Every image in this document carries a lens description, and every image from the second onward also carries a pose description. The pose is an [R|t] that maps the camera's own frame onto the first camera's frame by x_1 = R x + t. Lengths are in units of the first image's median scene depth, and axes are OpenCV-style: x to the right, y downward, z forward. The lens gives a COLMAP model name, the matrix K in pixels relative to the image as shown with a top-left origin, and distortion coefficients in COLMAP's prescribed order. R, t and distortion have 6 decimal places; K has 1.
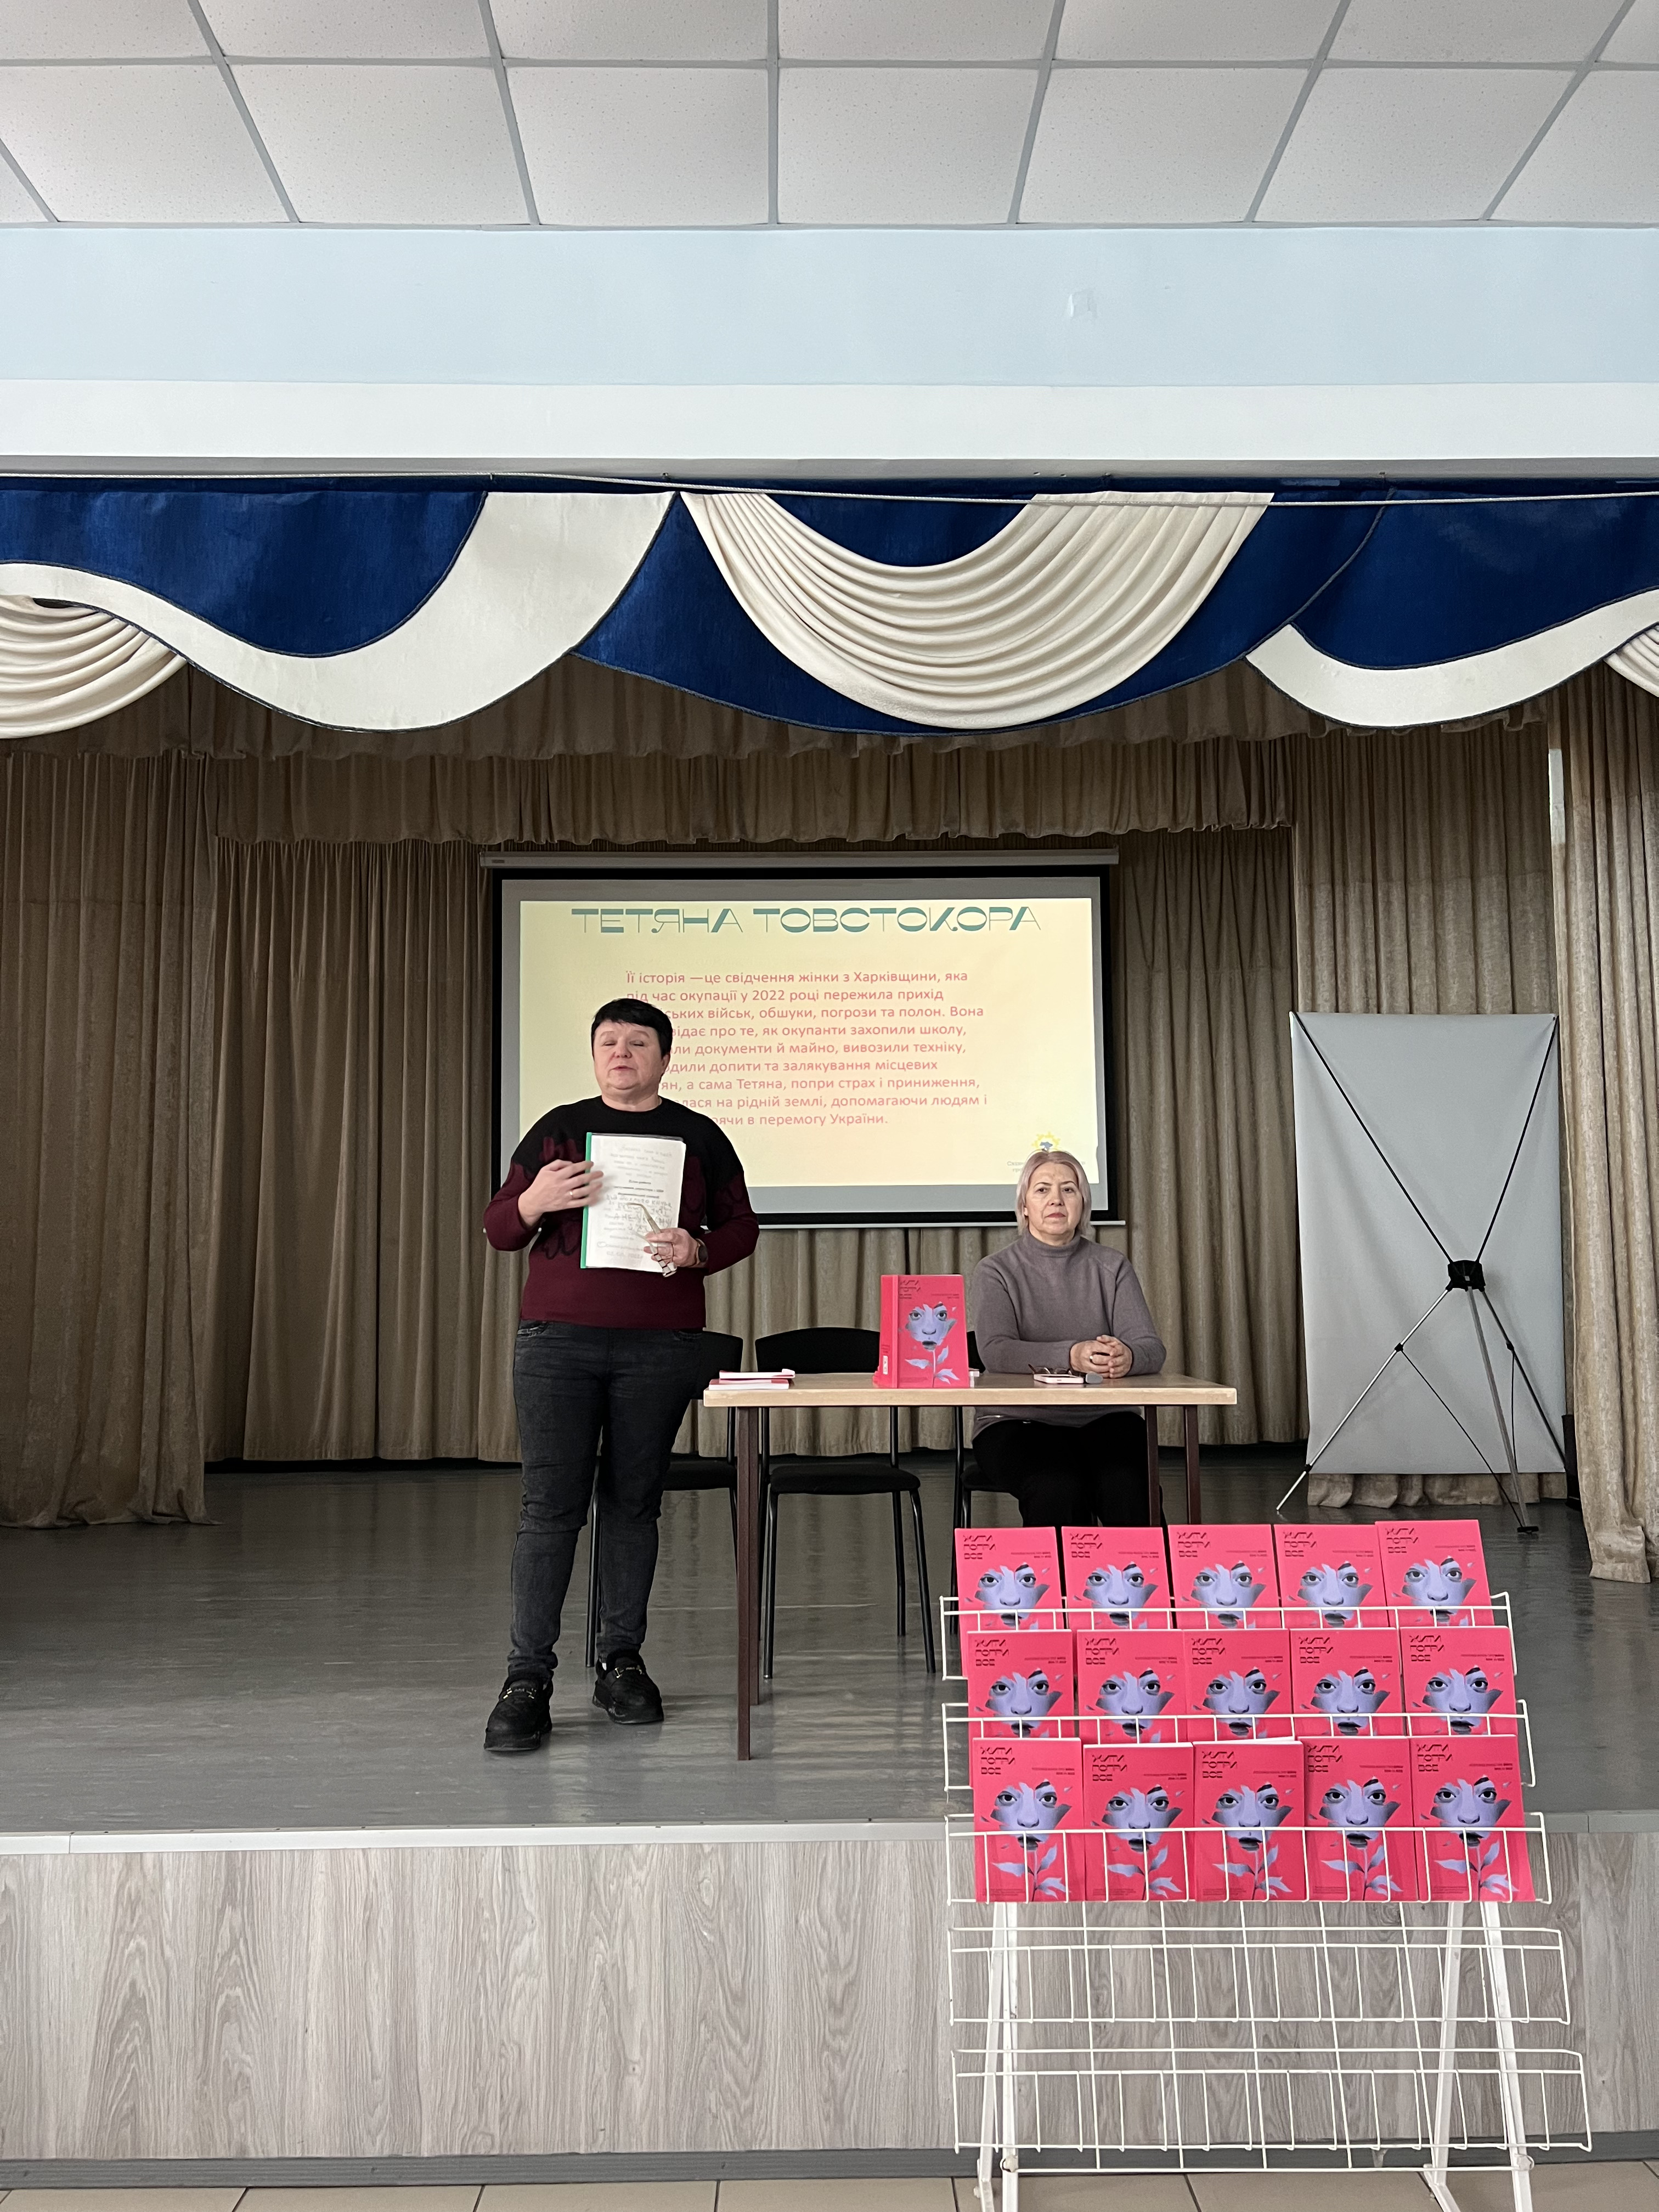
lens RADIAL K [[1675.6, 0, 843.6], [0, 1675.6, 1095.8], [0, 0, 1]] dist [0.044110, -0.060709]
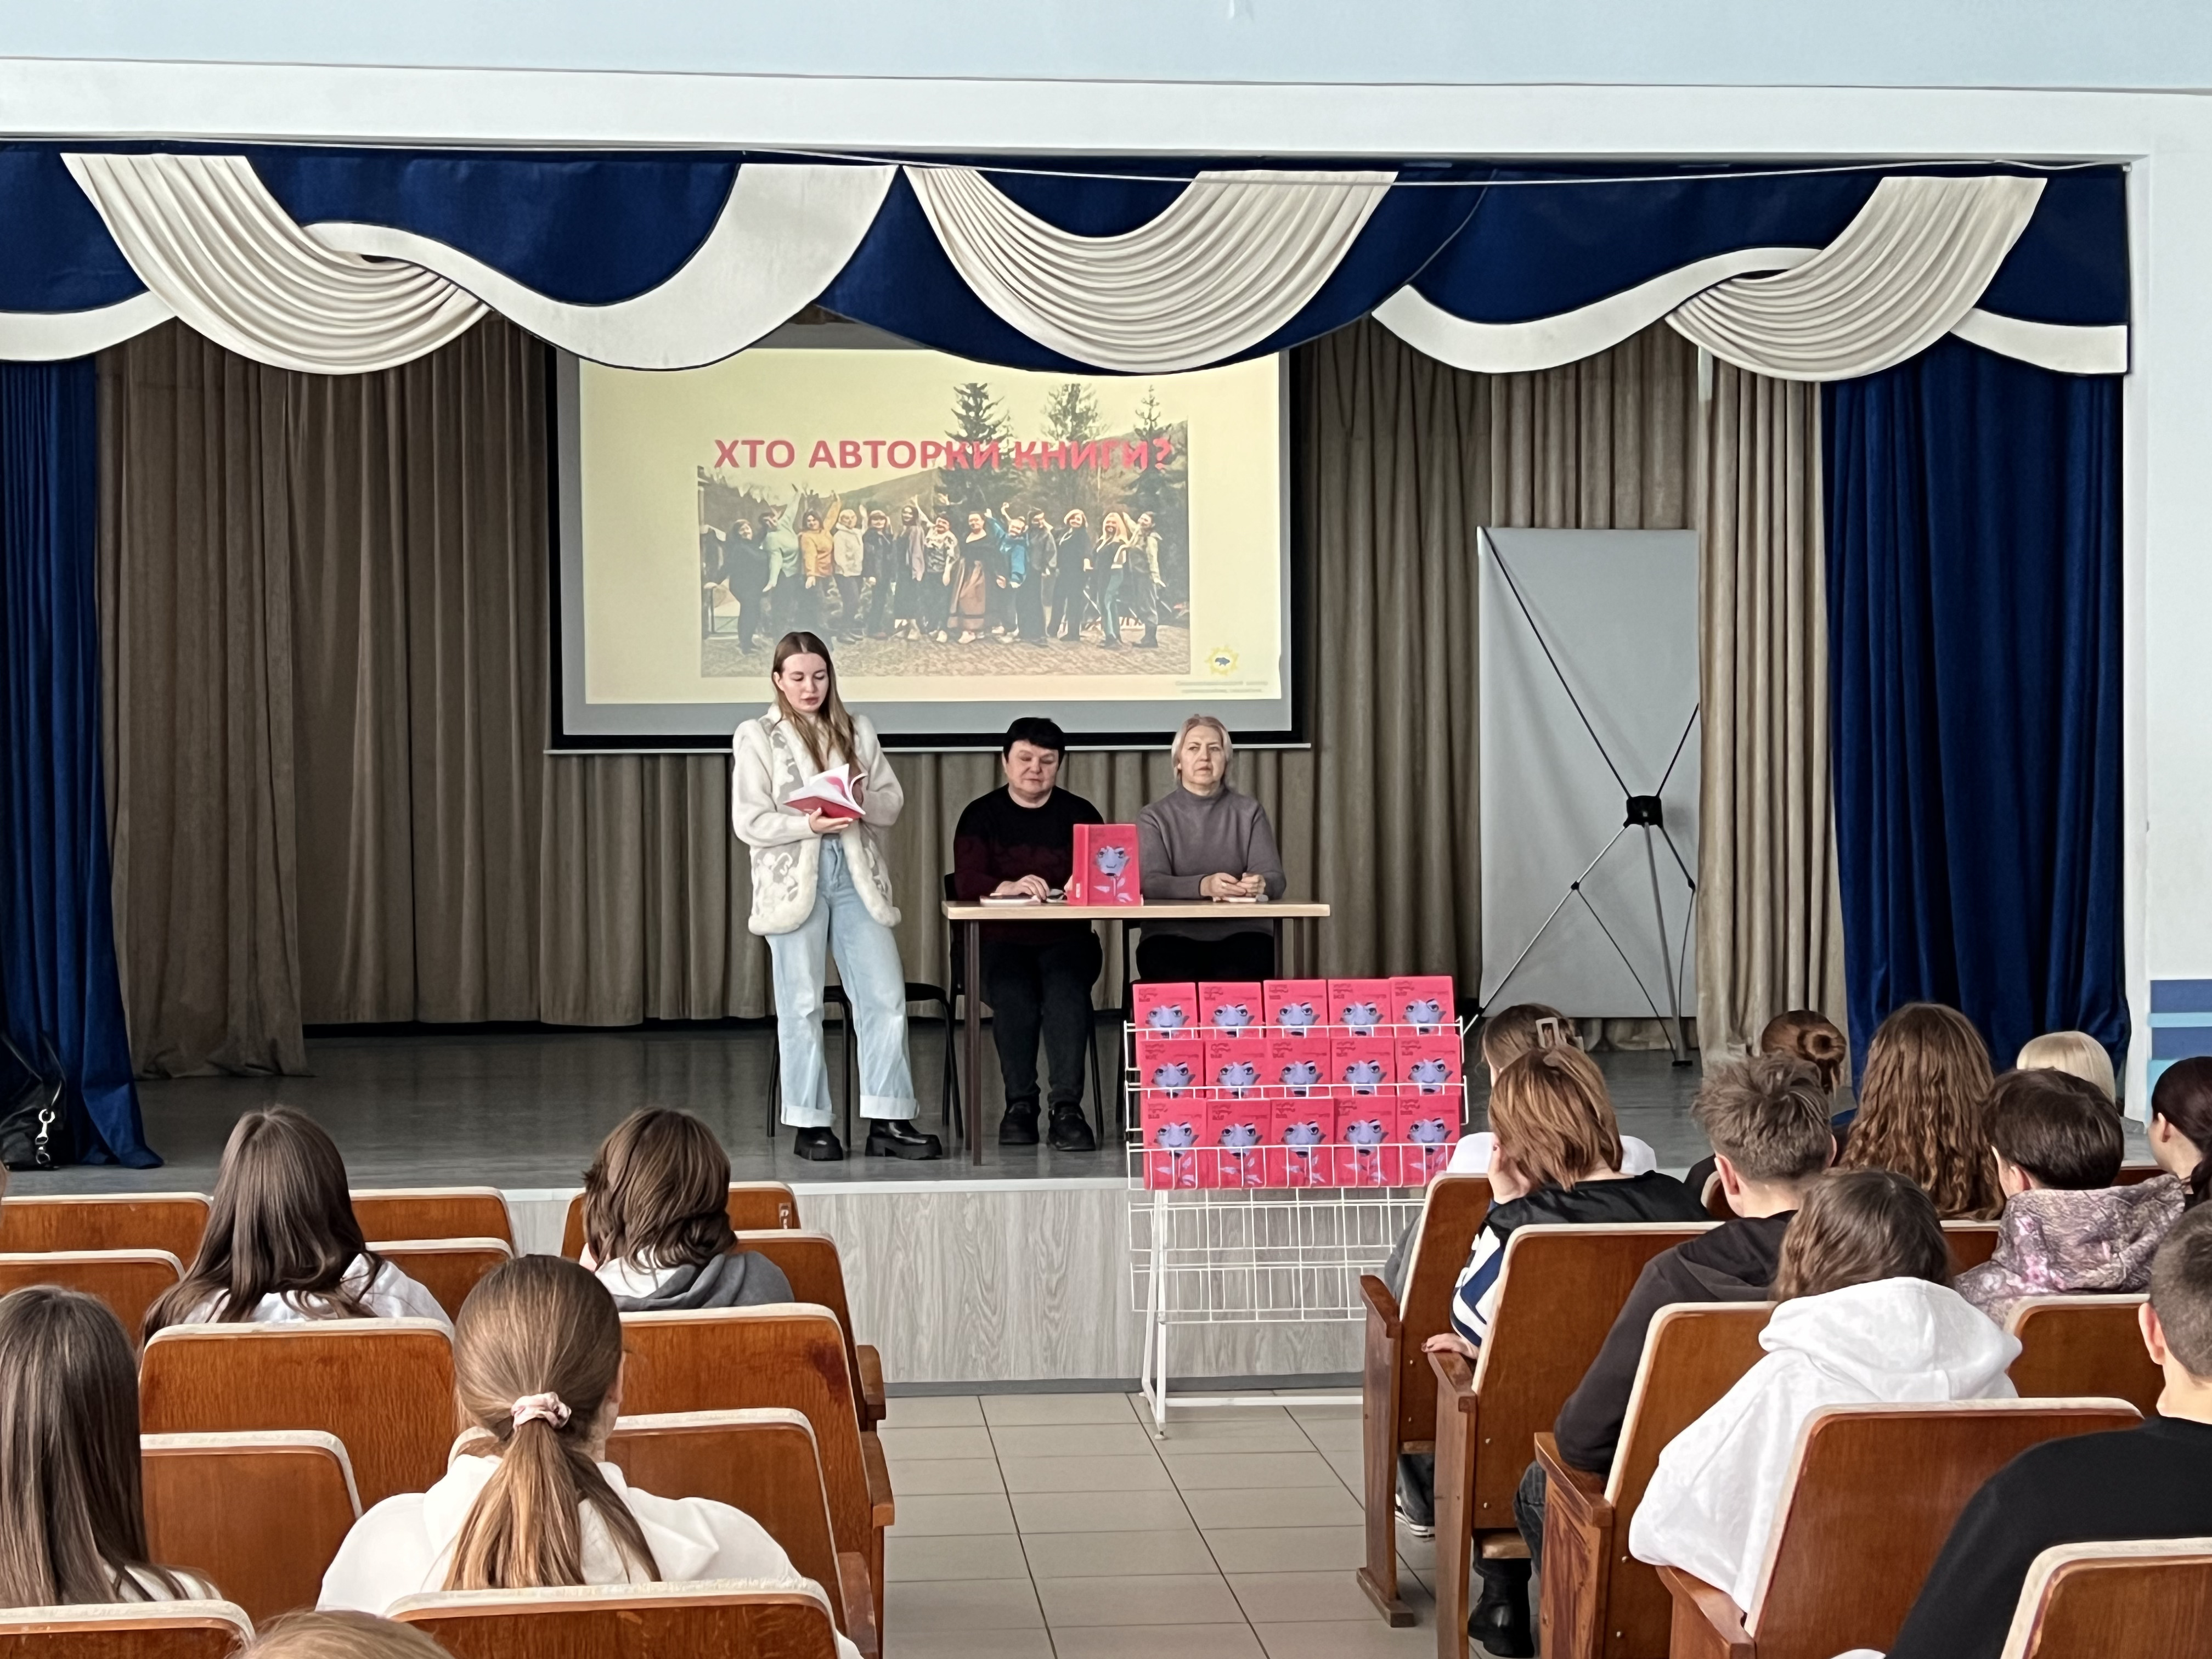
lens RADIAL K [[3332.7, 0, 1144.3], [0, 3332.7, 831.1], [0, 0, 1]] dist [0.070456, 0.000000]
pose [[0.996203, 0.000917, 0.087053, -0.132425], [-0.011652, 0.992352, 0.122893, -0.184617], [-0.086274, -0.123441, 0.988595, -1.407342]]
